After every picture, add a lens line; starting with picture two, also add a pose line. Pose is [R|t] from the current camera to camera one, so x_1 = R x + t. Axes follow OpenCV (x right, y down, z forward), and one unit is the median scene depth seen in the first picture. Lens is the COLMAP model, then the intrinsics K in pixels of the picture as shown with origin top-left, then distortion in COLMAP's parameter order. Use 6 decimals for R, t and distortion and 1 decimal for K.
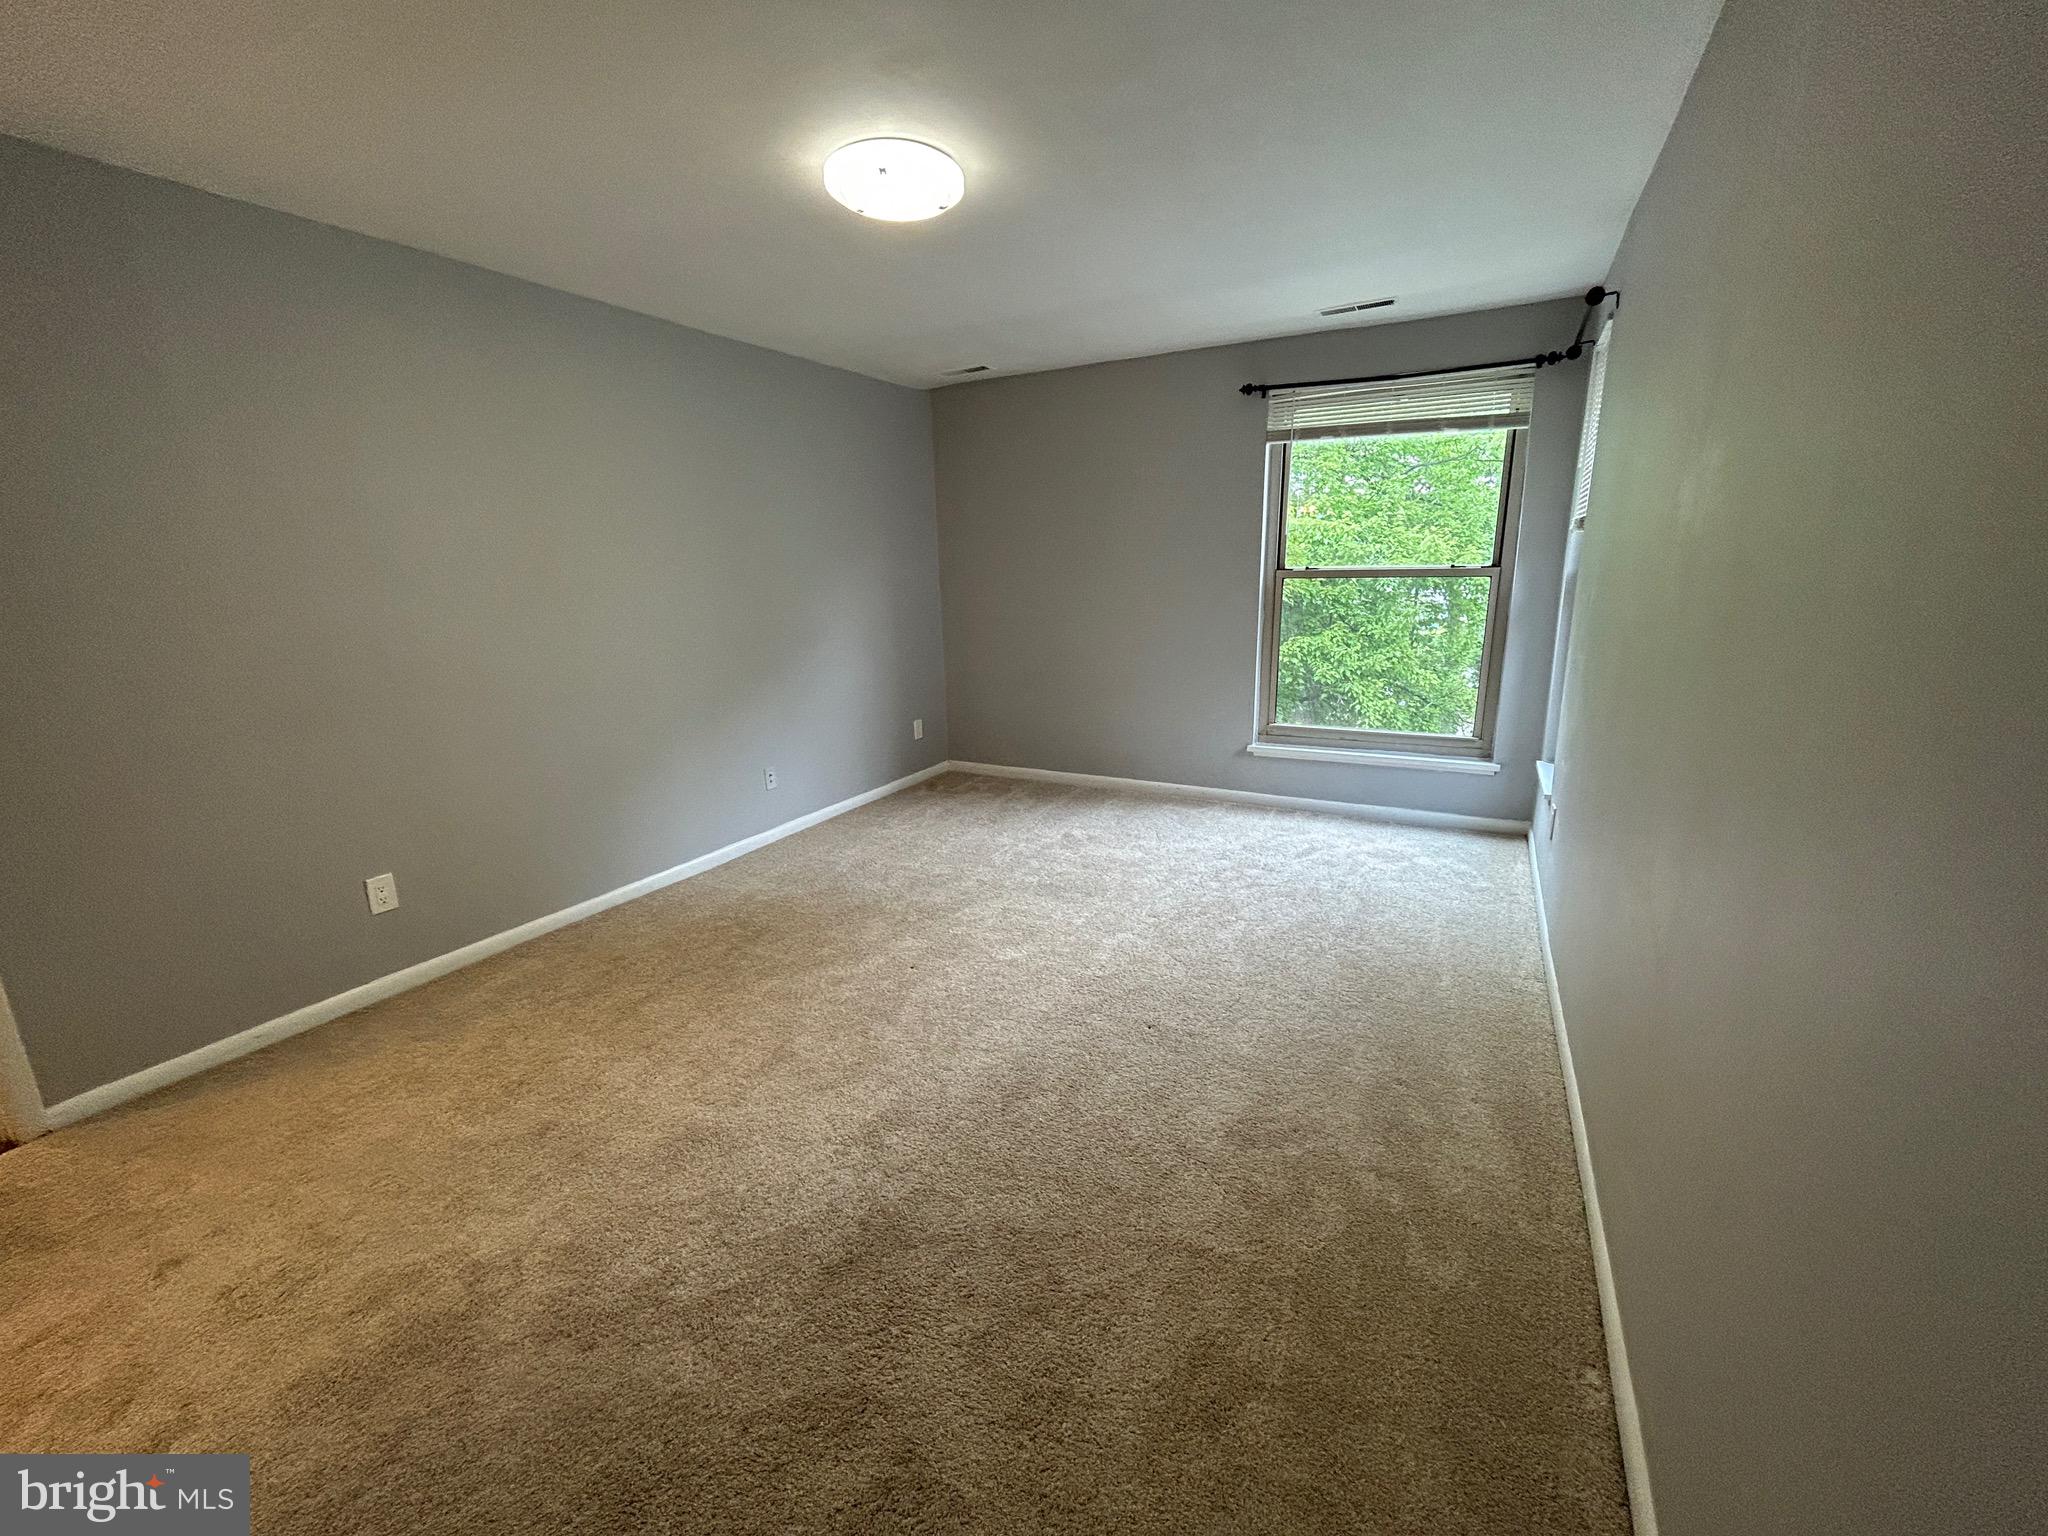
lens RADIAL K [[839.7, 0, 1024.0], [0, 839.7, 768.0], [0, 0, 1]] dist [-0.002295, -0.000086]
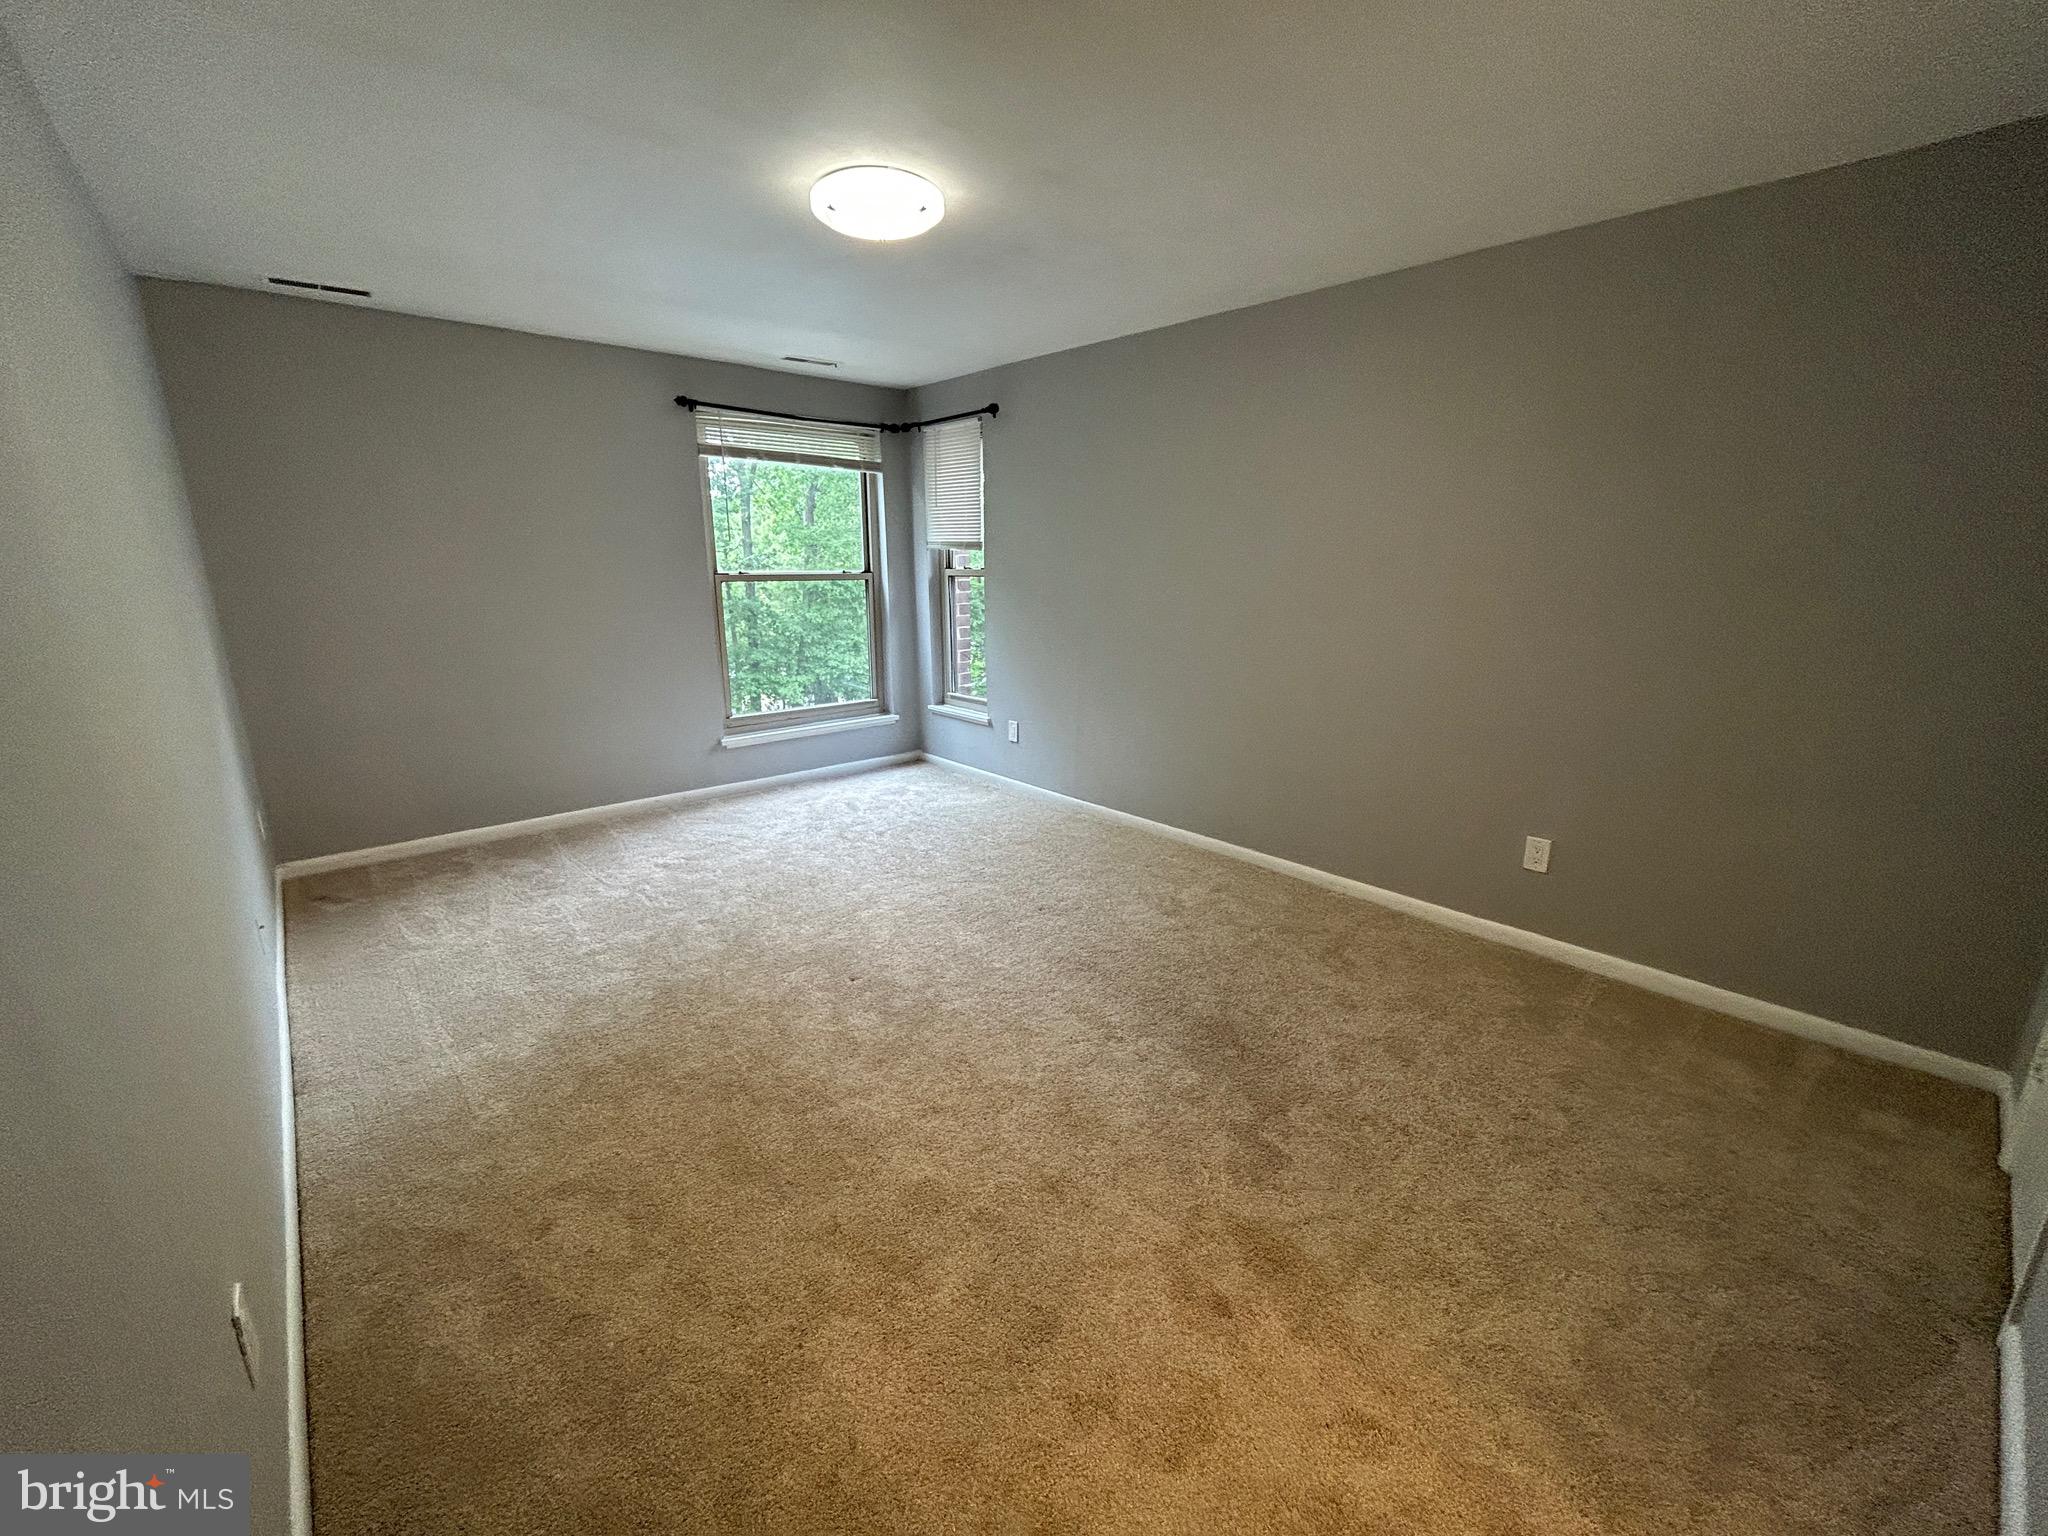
lens RADIAL K [[839.7, 0, 1024.0], [0, 839.7, 768.0], [0, 0, 1]] dist [-0.002295, -0.000086]
pose [[0.341125, -0.209817, 0.916303, -0.653801], [0.212627, 0.966730, 0.142207, -0.070957], [-0.915655, 0.146320, 0.374389, 0.296988]]
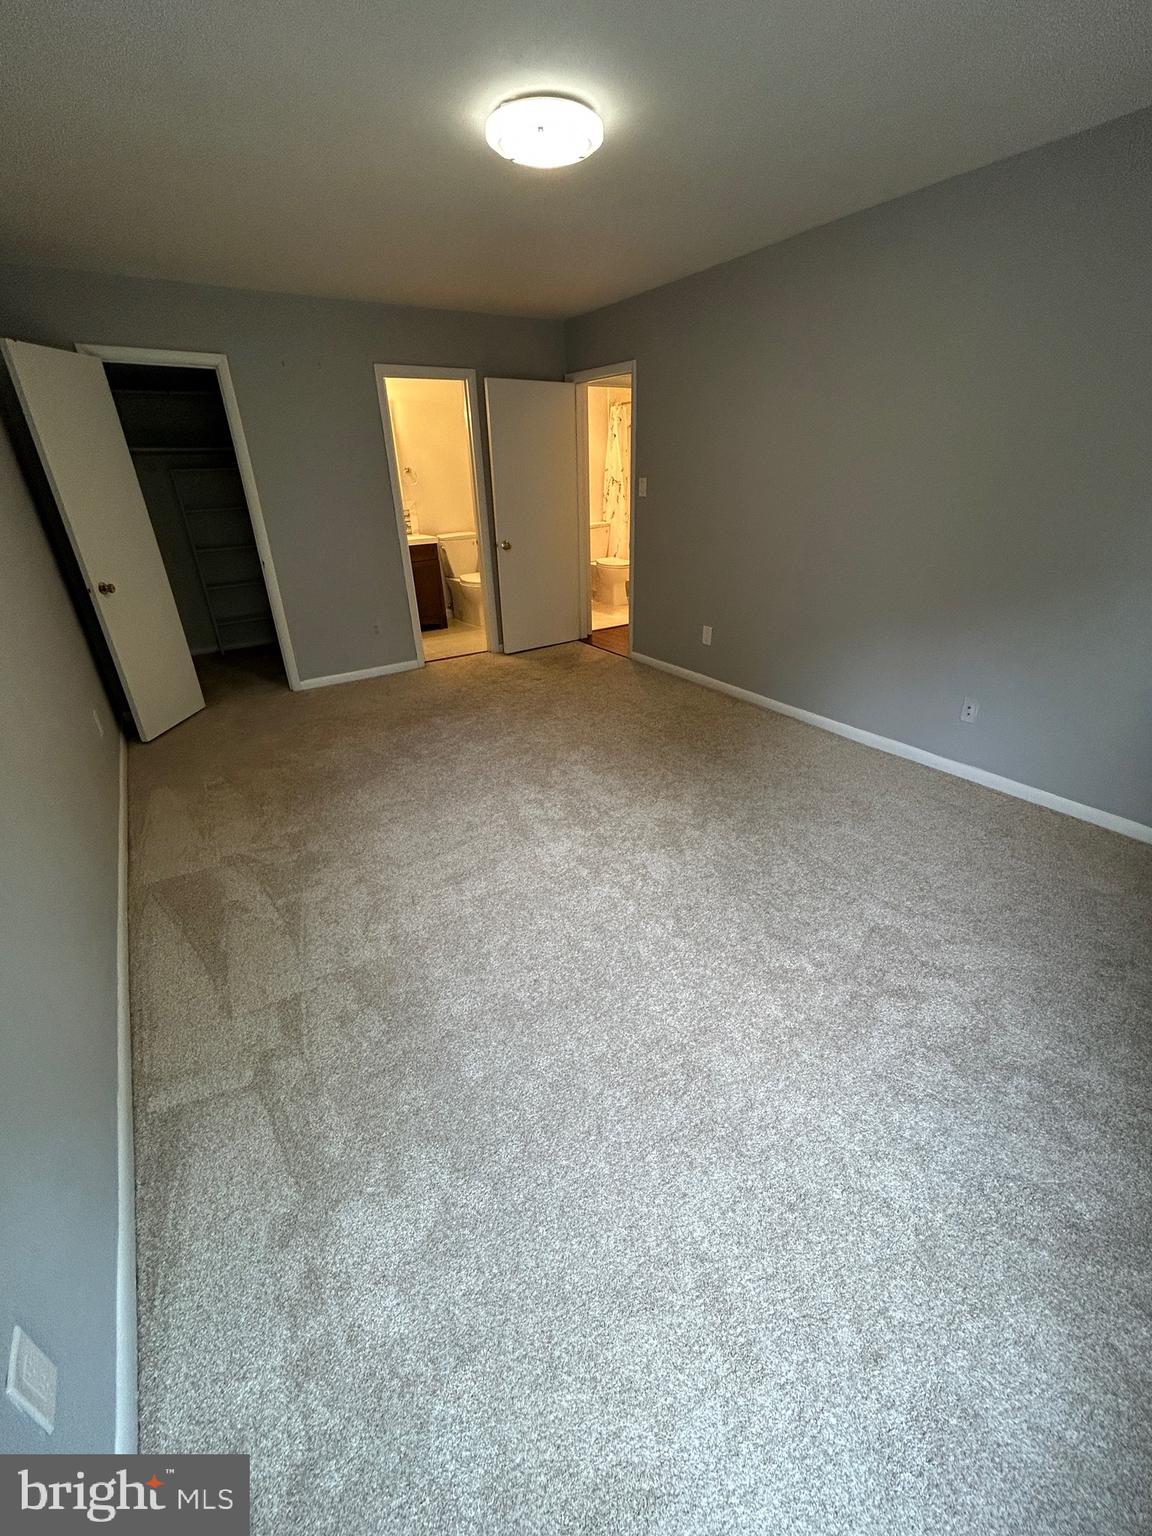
lens RADIAL K [[629.7, 0, 582.5], [0, 629.7, 779.3], [0, 0, 1]] dist [-0.002295, -0.000086]
pose [[-0.486602, 0.432055, -0.759307, 0.481150], [-0.152469, 0.813808, 0.560777, -0.259352], [0.860216, 0.388645, -0.330125, 0.930512]]
